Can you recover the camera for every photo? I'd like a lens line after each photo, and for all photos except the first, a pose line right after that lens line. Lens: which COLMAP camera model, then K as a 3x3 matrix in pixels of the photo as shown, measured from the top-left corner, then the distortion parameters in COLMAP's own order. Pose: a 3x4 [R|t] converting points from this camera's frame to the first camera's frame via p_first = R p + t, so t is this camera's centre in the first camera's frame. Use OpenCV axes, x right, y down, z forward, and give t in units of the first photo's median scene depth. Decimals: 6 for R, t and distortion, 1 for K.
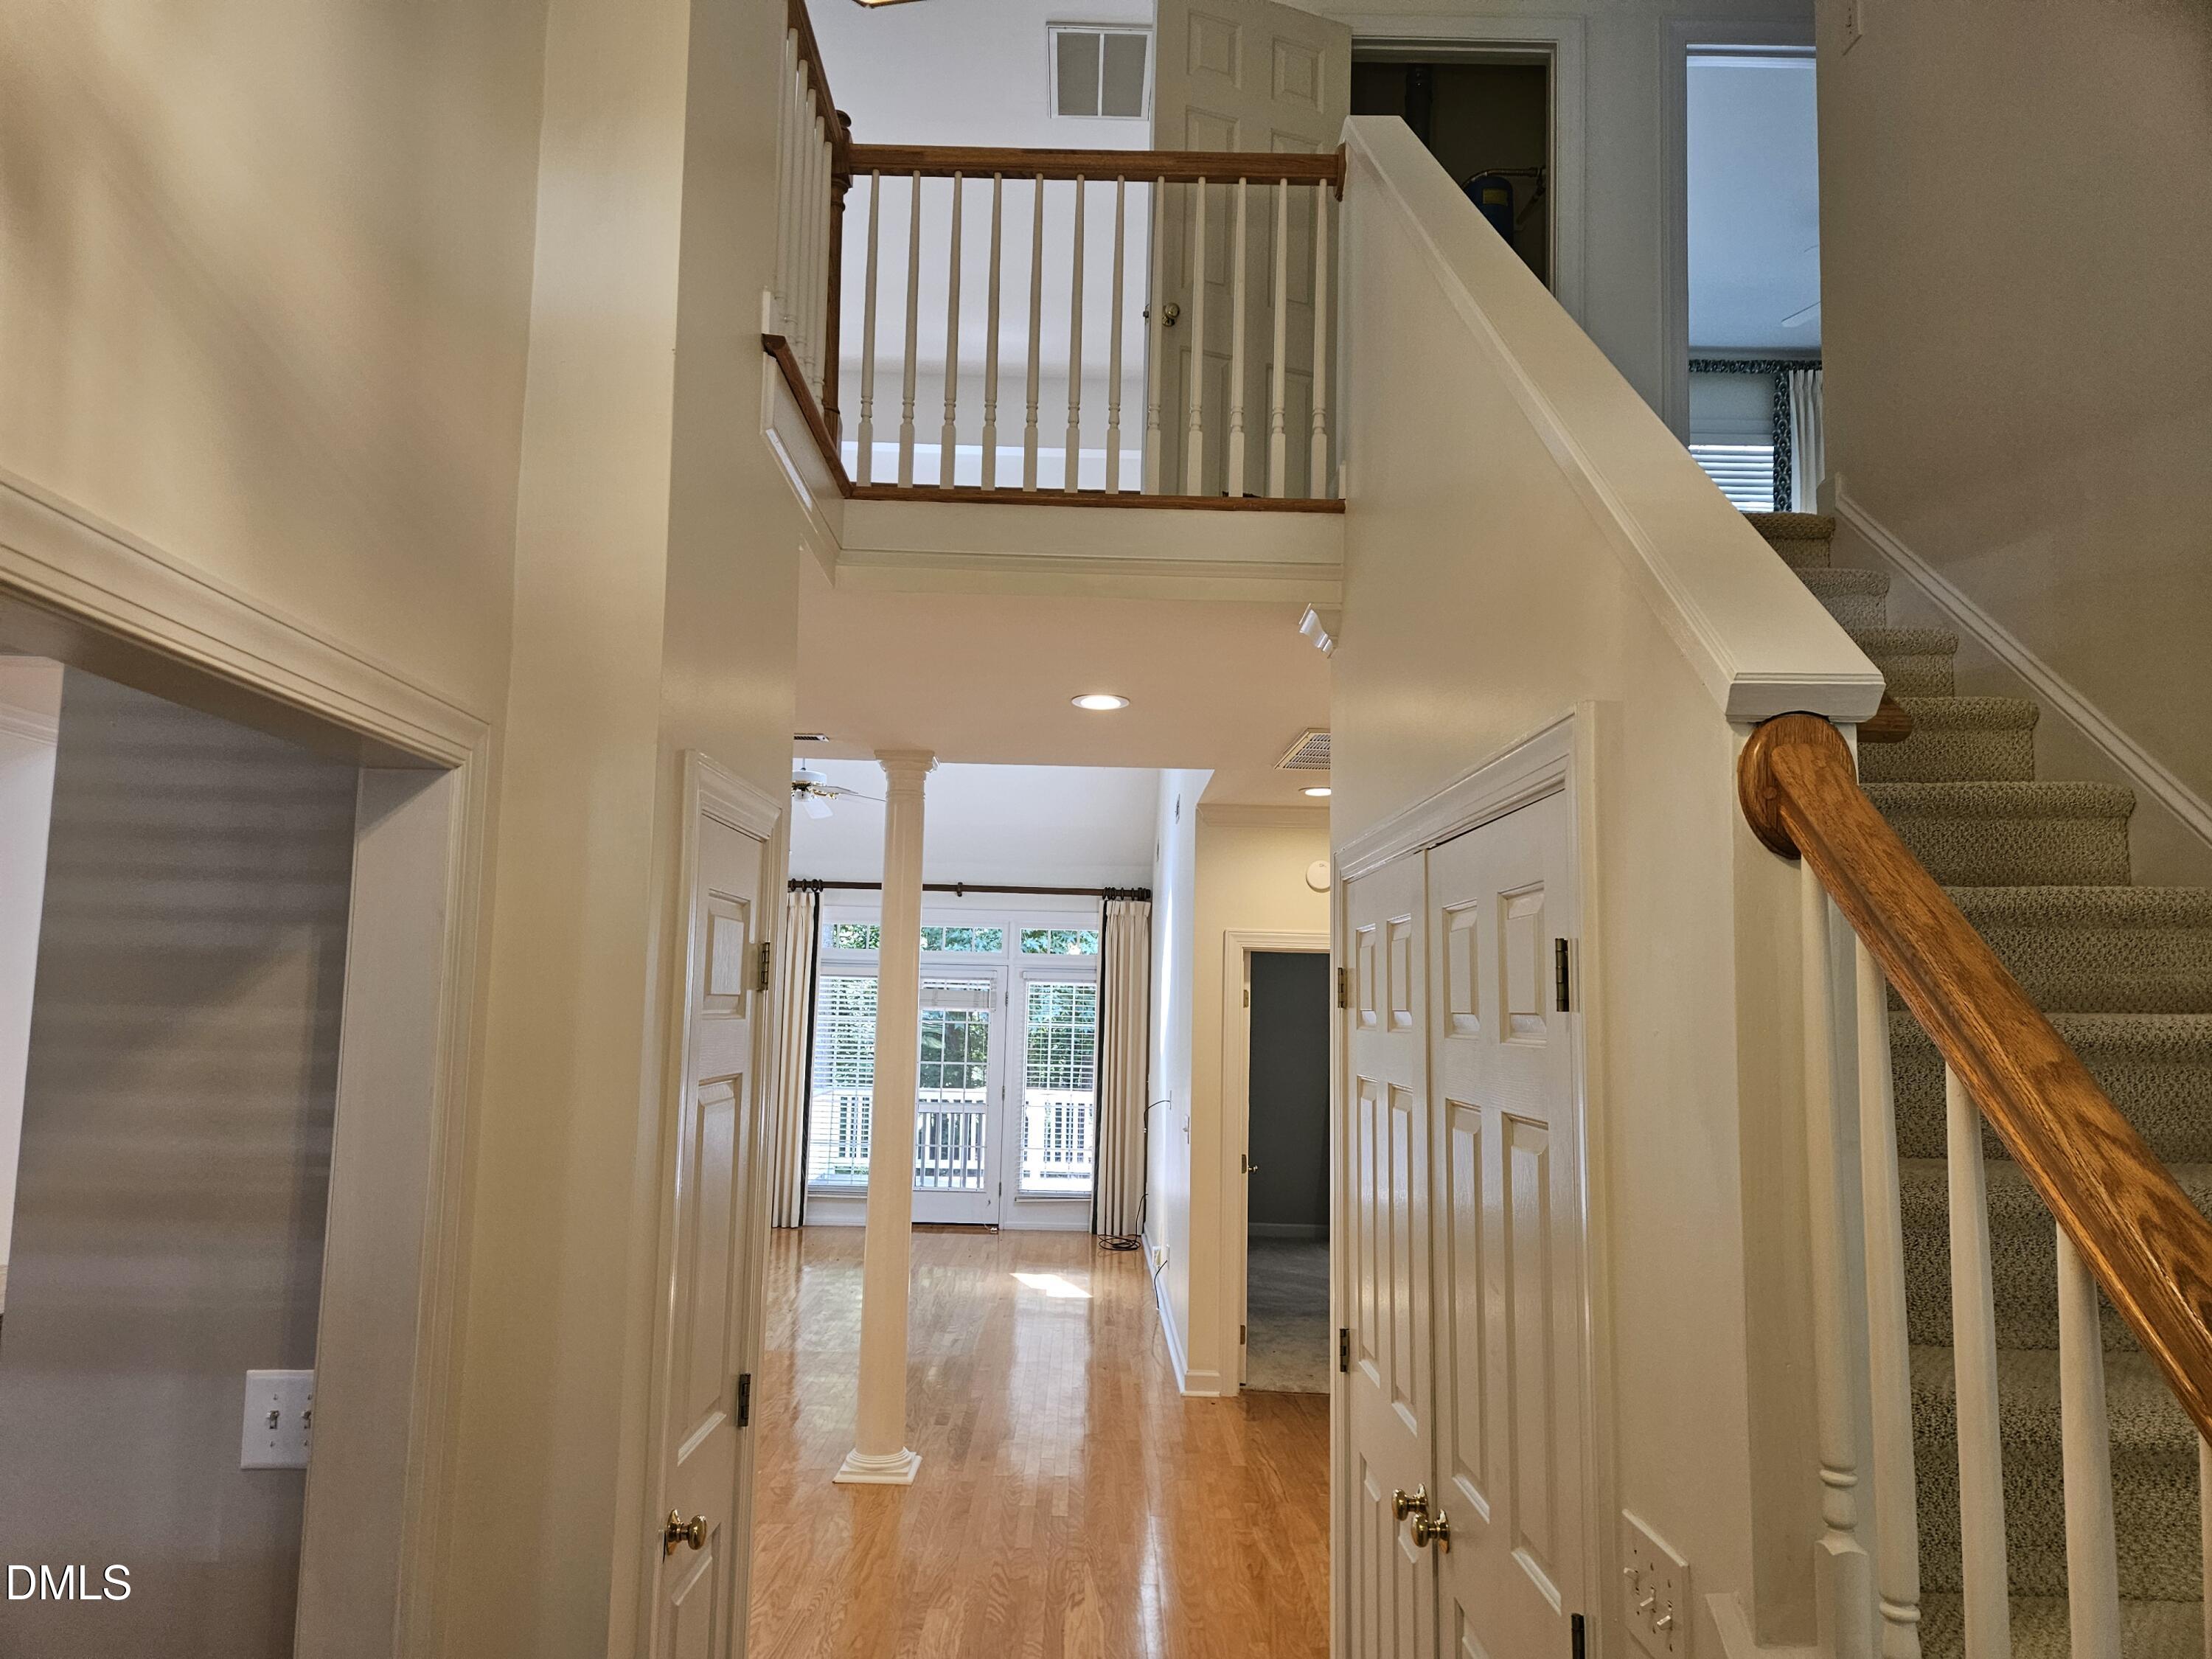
lens RADIAL K [[1464.4, 0, 1094.0], [0, 1464.4, 829.6], [0, 0, 1]] dist [0.082235, -0.074191]
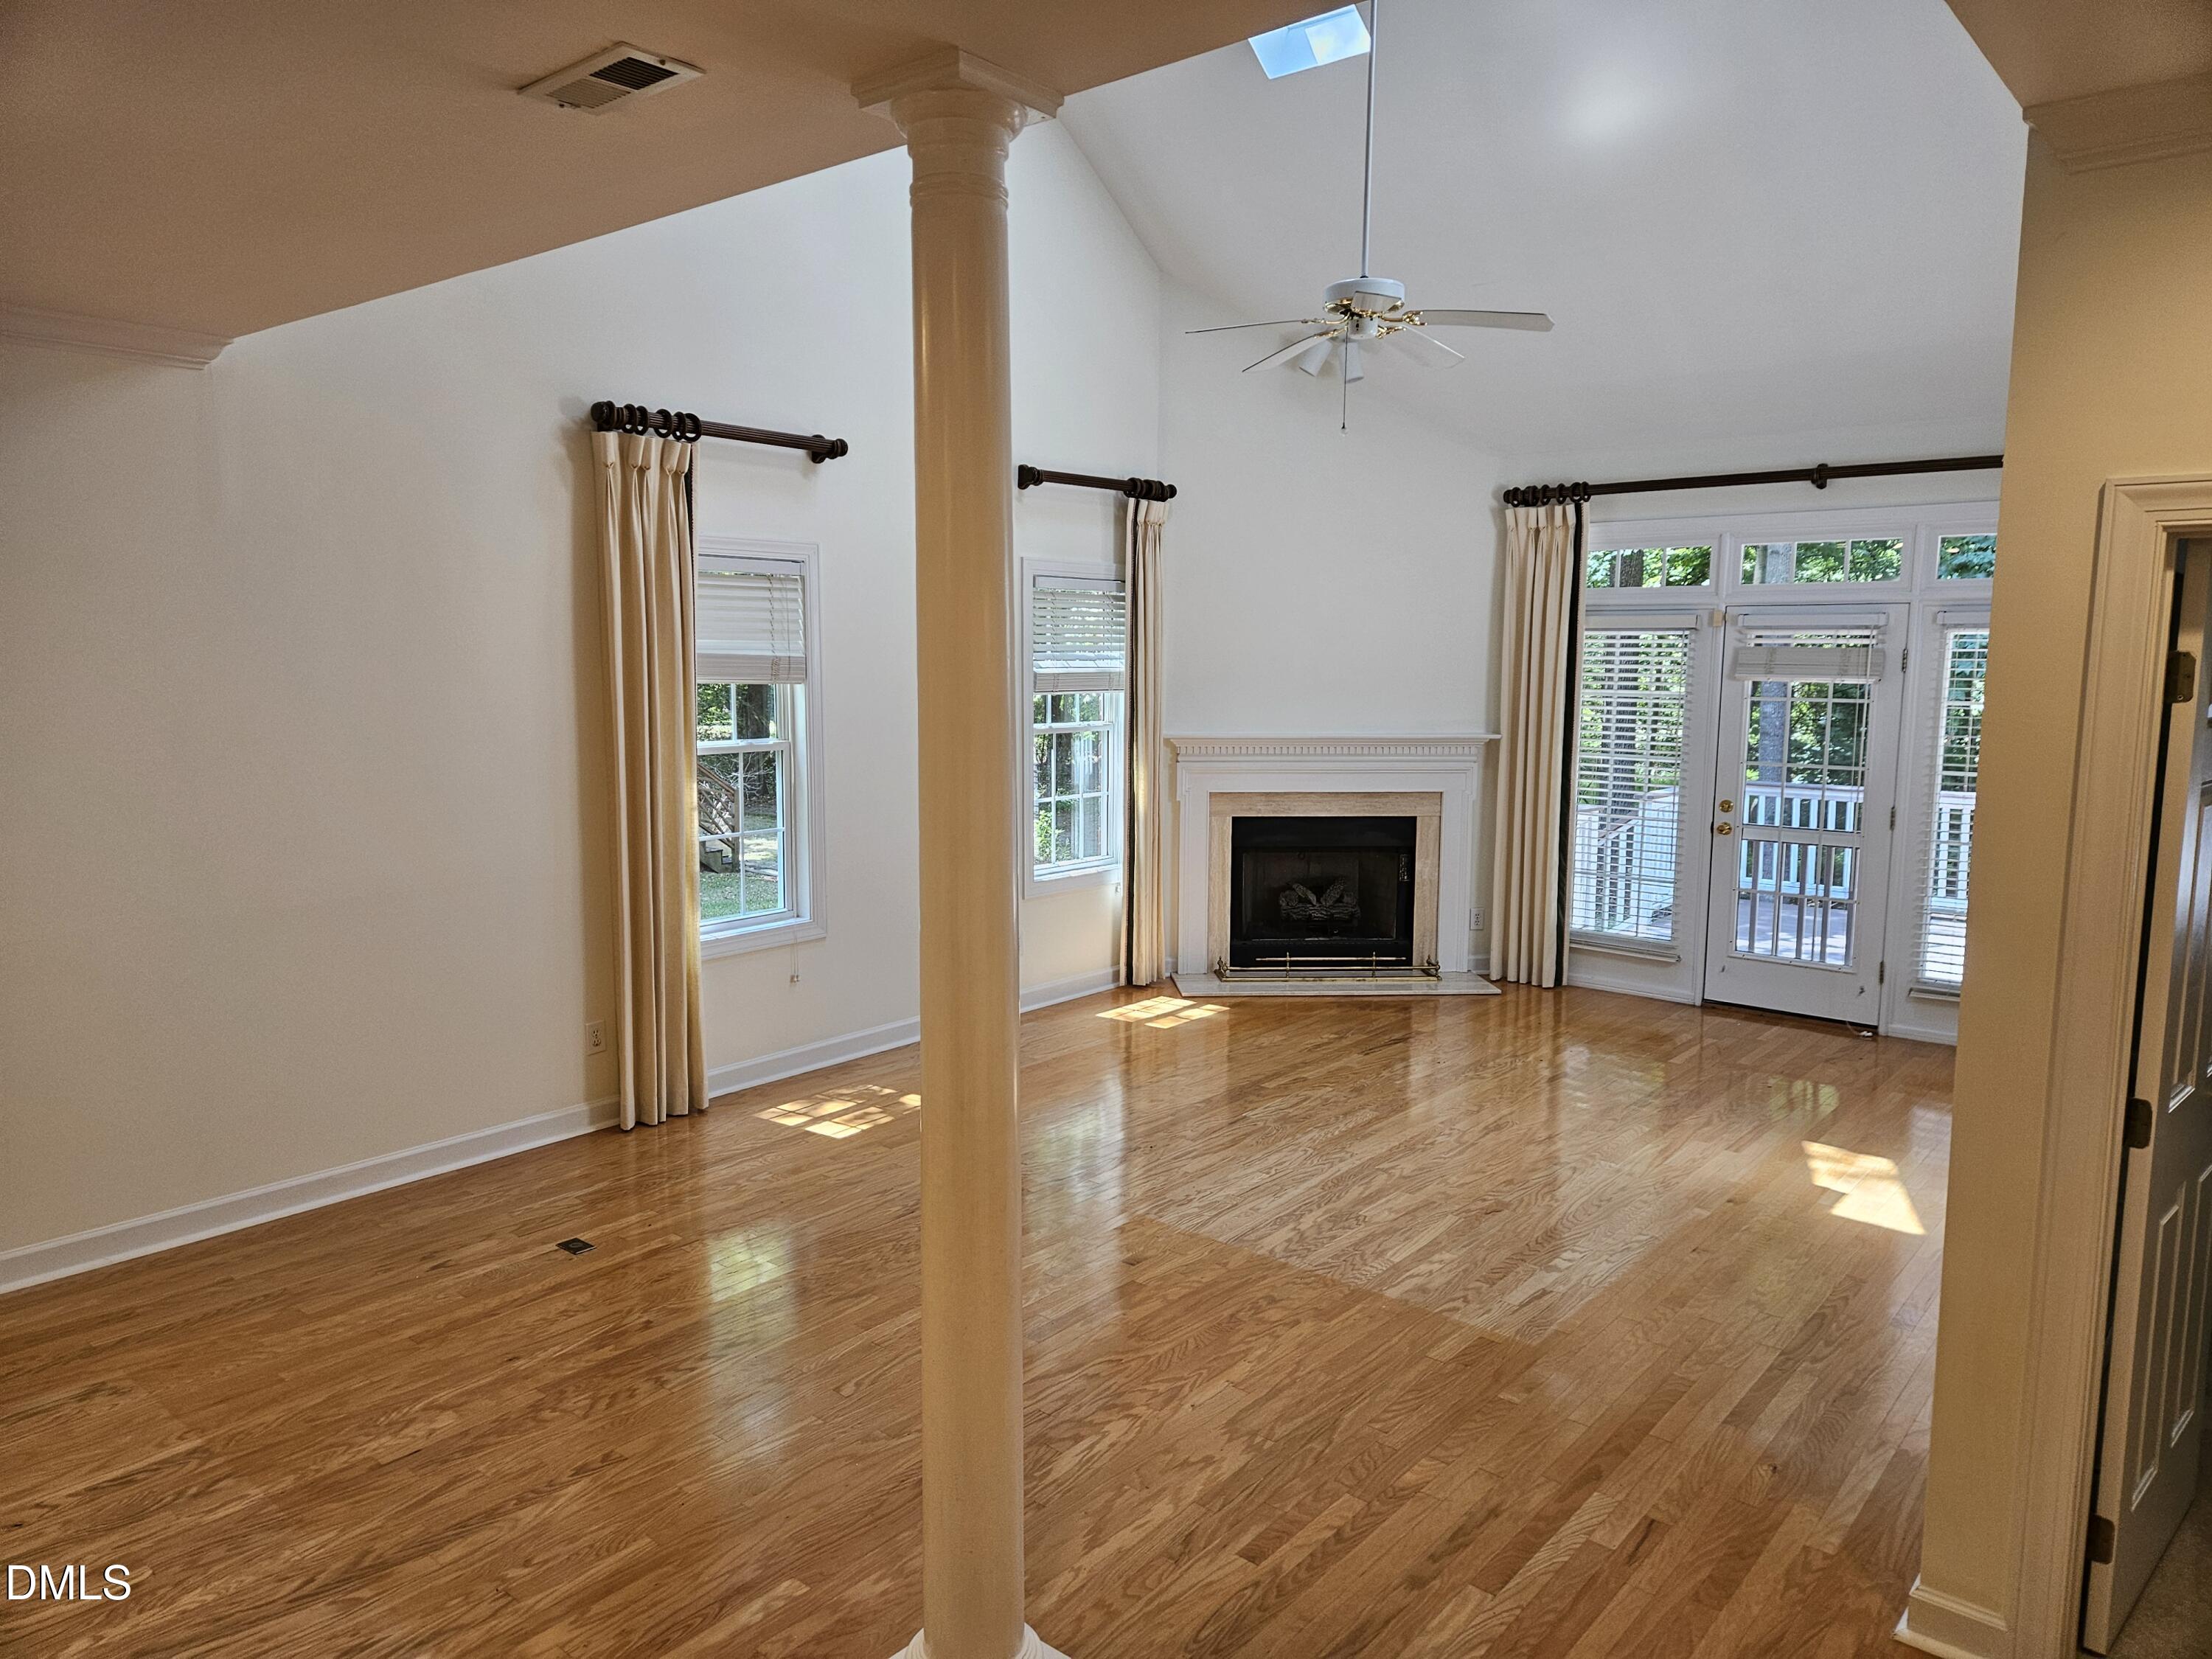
lens RADIAL K [[1464.4, 0, 1095.9], [0, 1464.4, 819.1], [0, 0, 1]] dist [0.082235, -0.074191]
pose [[0.757683, 0.055814, -0.650232, 0.086735], [0.091743, 0.977333, 0.190795, 0.034994], [0.646142, -0.204216, 0.735389, 0.349356]]
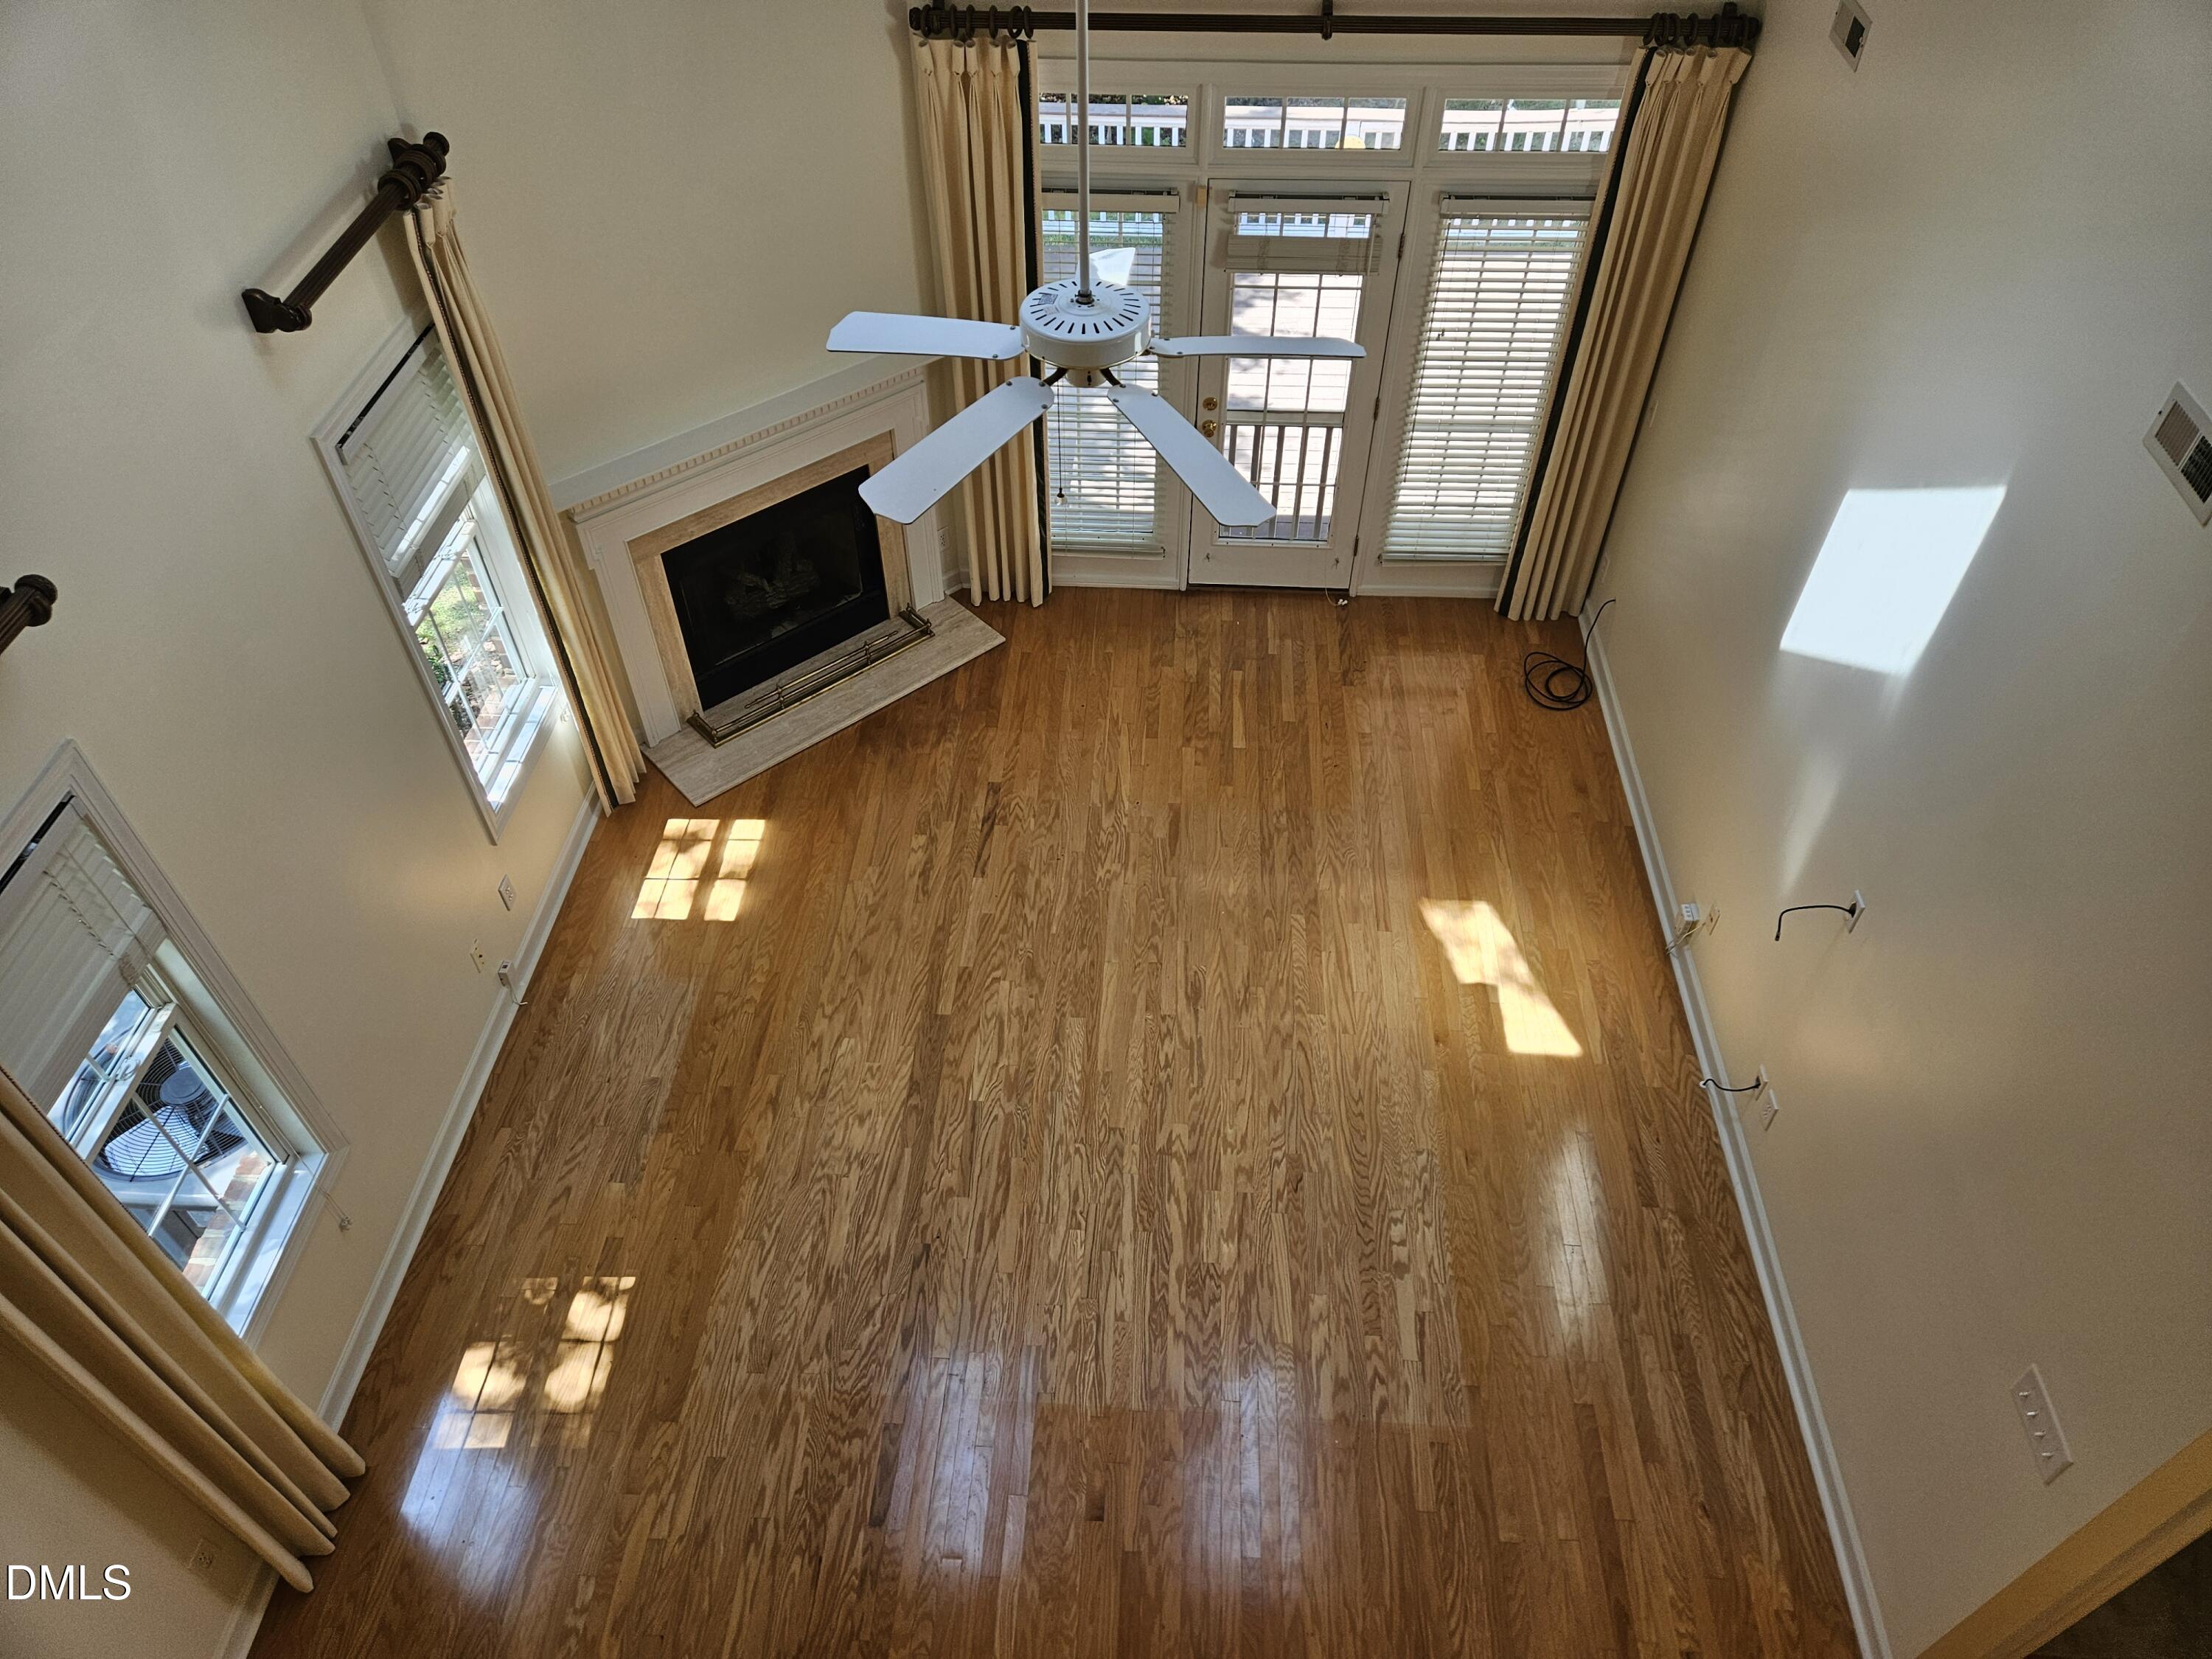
lens RADIAL K [[1464.4, 0, 1097.5], [0, 1464.4, 801.7], [0, 0, 1]] dist [0.082235, -0.074191]
pose [[0.997382, 0.025938, -0.067495, -0.127697], [0.037564, 0.611736, 0.790169, -0.184928], [0.061785, -0.790636, 0.609161, 0.526836]]
